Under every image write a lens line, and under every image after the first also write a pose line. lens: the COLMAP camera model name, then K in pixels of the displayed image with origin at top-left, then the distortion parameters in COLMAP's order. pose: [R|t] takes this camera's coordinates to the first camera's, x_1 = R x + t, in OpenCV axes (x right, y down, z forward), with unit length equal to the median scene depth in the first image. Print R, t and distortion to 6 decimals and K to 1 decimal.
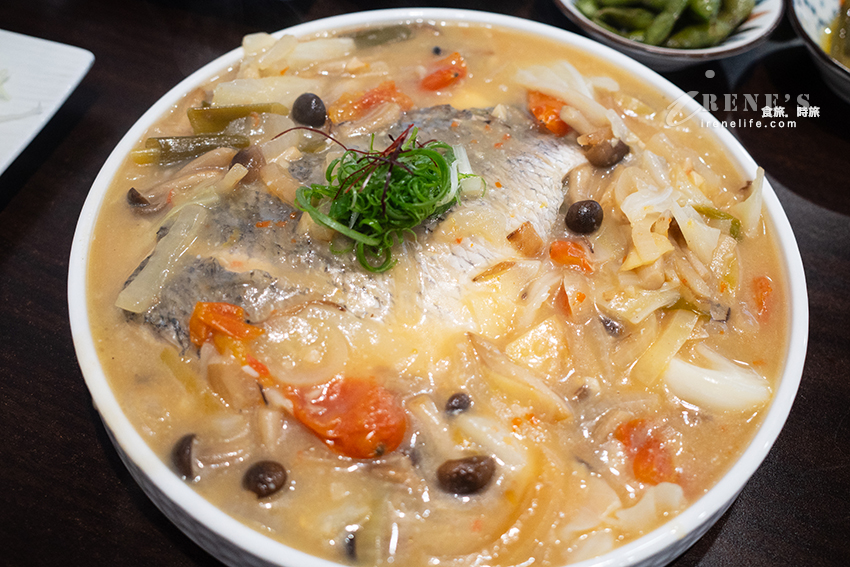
lens RADIAL K [[947.1, 0, 426.0], [0, 947.1, 284.6], [0, 0, 1]] dist [0.001386, 0.000000]
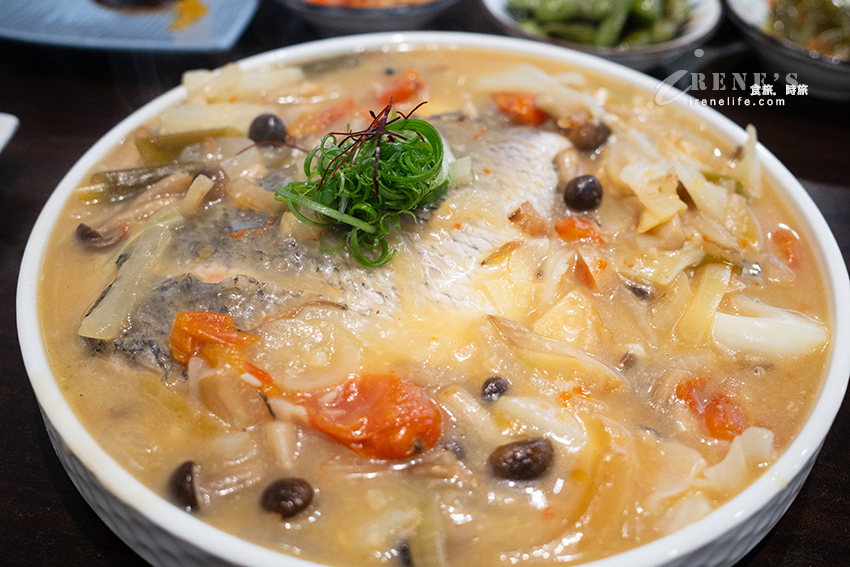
lens RADIAL K [[947.1, 0, 423.6], [0, 947.1, 282.6], [0, 0, 1]] dist [0.001386, 0.000000]
pose [[0.986177, -0.128907, 0.104105, -0.101669], [0.145556, 0.974184, -0.172568, 0.162006], [-0.079172, 0.185336, 0.979481, 0.130849]]
